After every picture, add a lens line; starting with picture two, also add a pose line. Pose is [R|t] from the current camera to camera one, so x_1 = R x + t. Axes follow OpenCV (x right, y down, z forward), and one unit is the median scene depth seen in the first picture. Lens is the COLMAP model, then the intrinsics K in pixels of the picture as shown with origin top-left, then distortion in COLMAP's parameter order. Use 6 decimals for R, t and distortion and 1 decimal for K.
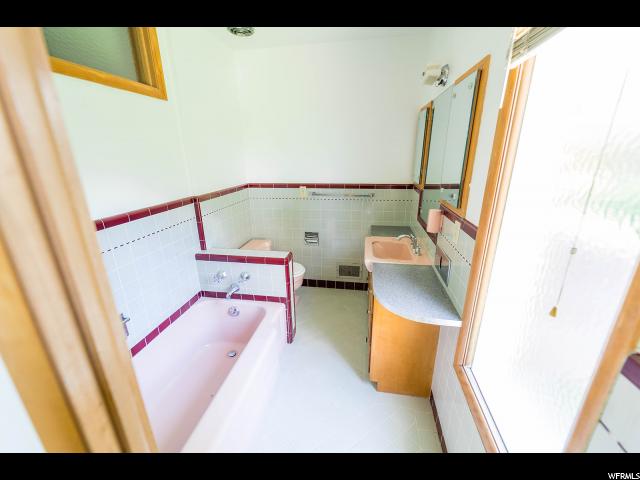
lens RADIAL K [[259.6, 0, 308.5], [0, 259.6, 238.6], [0, 0, 1]] dist [0.001921, 0.000255]
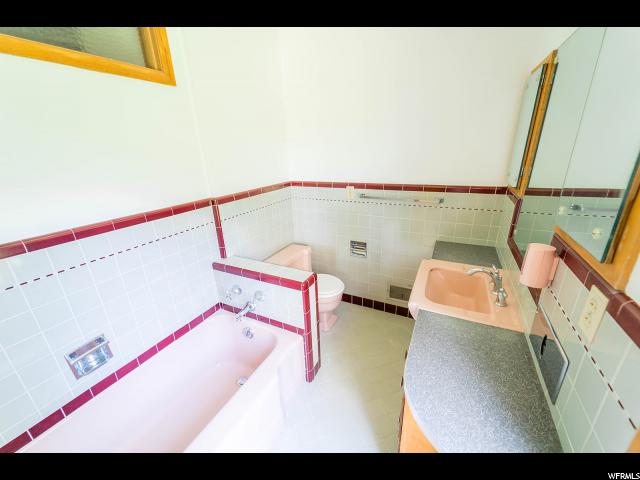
lens RADIAL K [[259.2, 0, 305.8], [0, 259.2, 242.5], [0, 0, 1]] dist [-0.000262, -0.000210]
pose [[0.959805, 0.077424, -0.269778, 0.105388], [-0.067158, 0.996630, 0.047094, -0.071654], [0.272516, -0.027084, 0.961770, 0.227141]]
